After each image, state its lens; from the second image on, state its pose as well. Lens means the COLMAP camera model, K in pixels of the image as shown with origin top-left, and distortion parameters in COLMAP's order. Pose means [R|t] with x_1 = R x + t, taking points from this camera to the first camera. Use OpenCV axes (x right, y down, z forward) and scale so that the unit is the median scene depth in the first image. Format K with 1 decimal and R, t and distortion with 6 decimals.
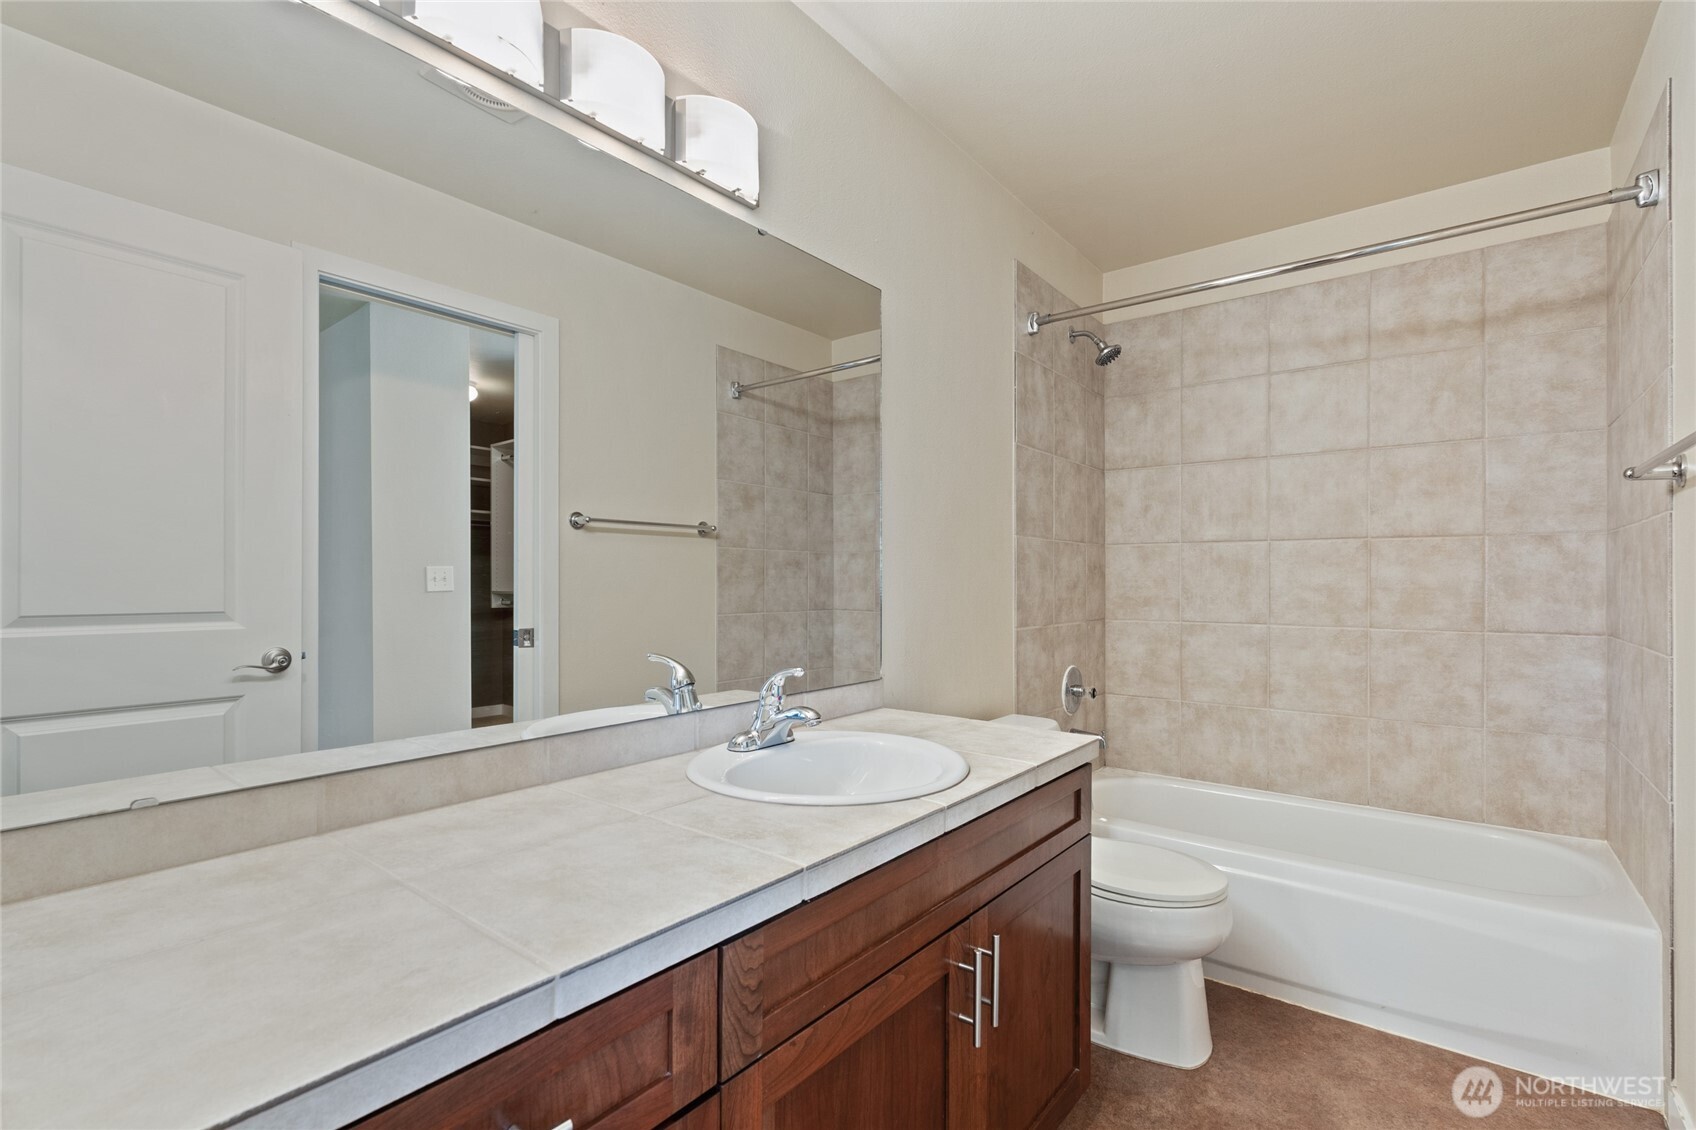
lens RADIAL K [[778.8, 0, 848.0], [0, 778.8, 565.0], [0, 0, 1]] dist [0.000000, -0.000015]
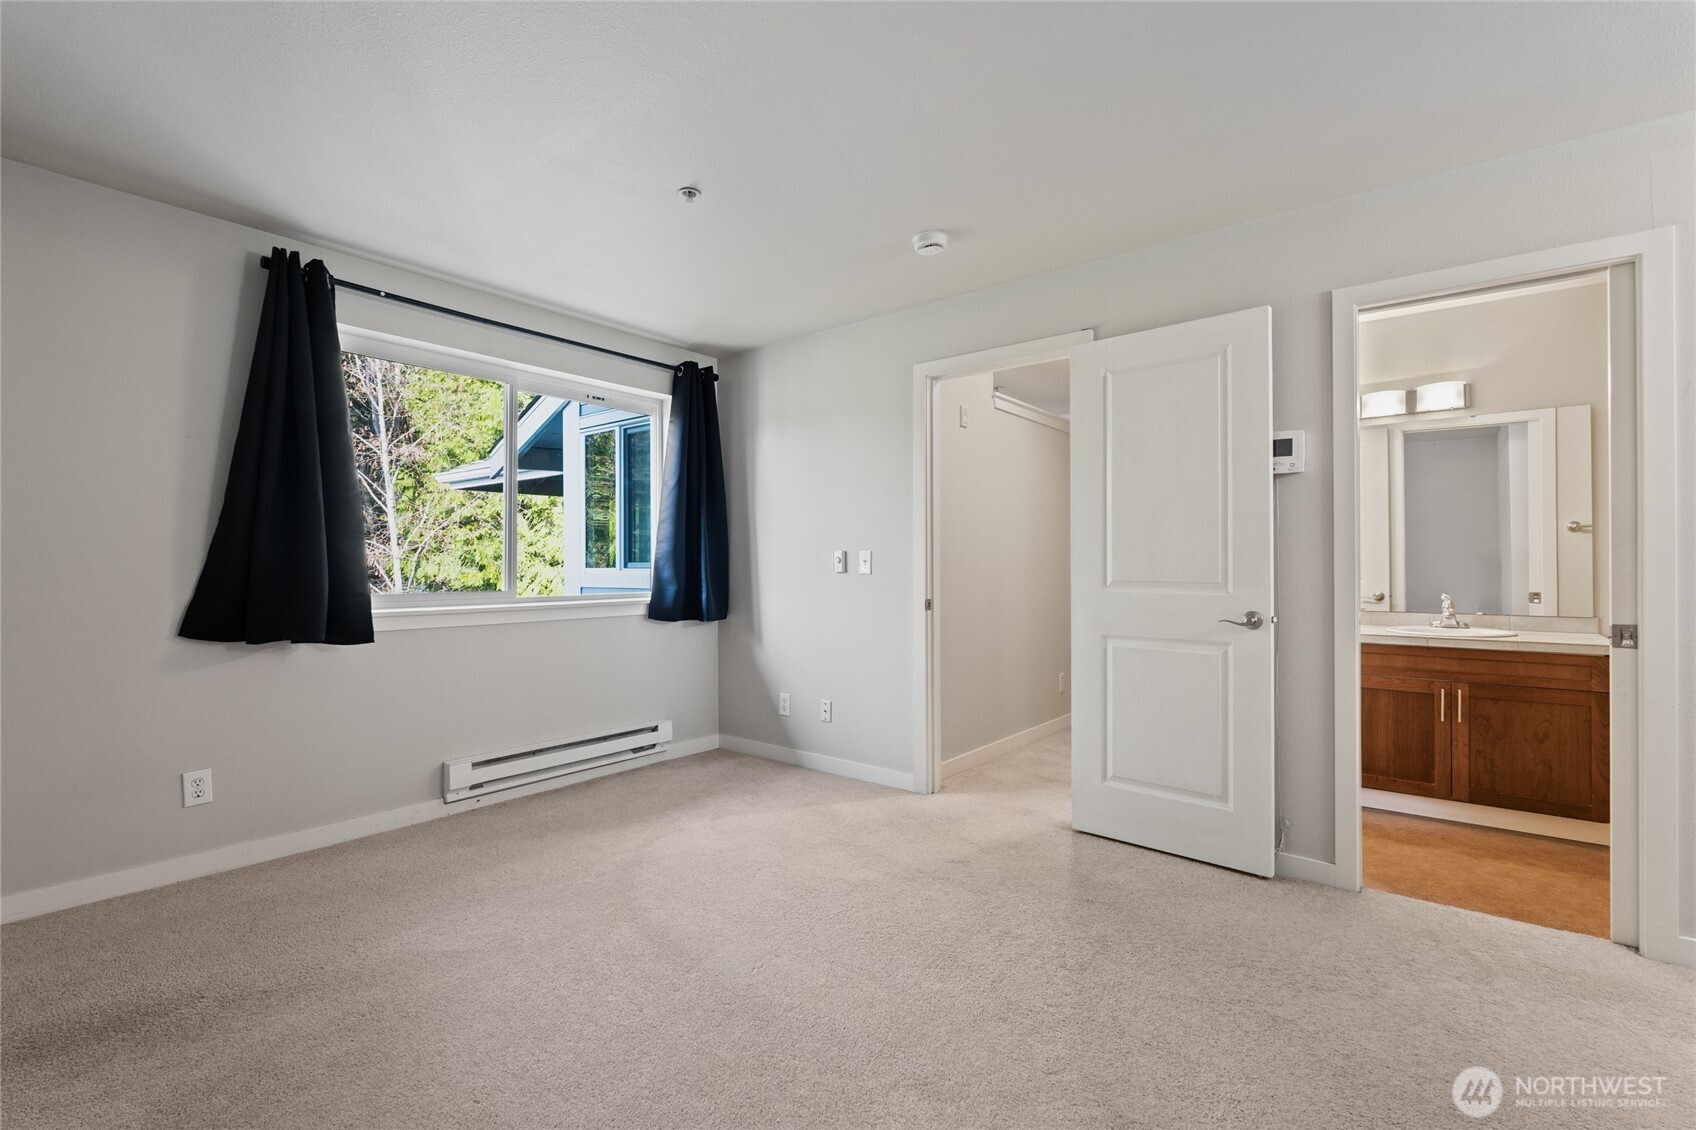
lens RADIAL K [[769.1, 0, 848.0], [0, 769.1, 565.0], [0, 0, 1]] dist [-0.000184, -0.000047]
pose [[-0.013725, -0.001257, -0.999905, 1.778748], [0.024163, 0.999707, -0.001589, -0.018016], [0.999614, -0.024182, -0.013690, -0.679735]]
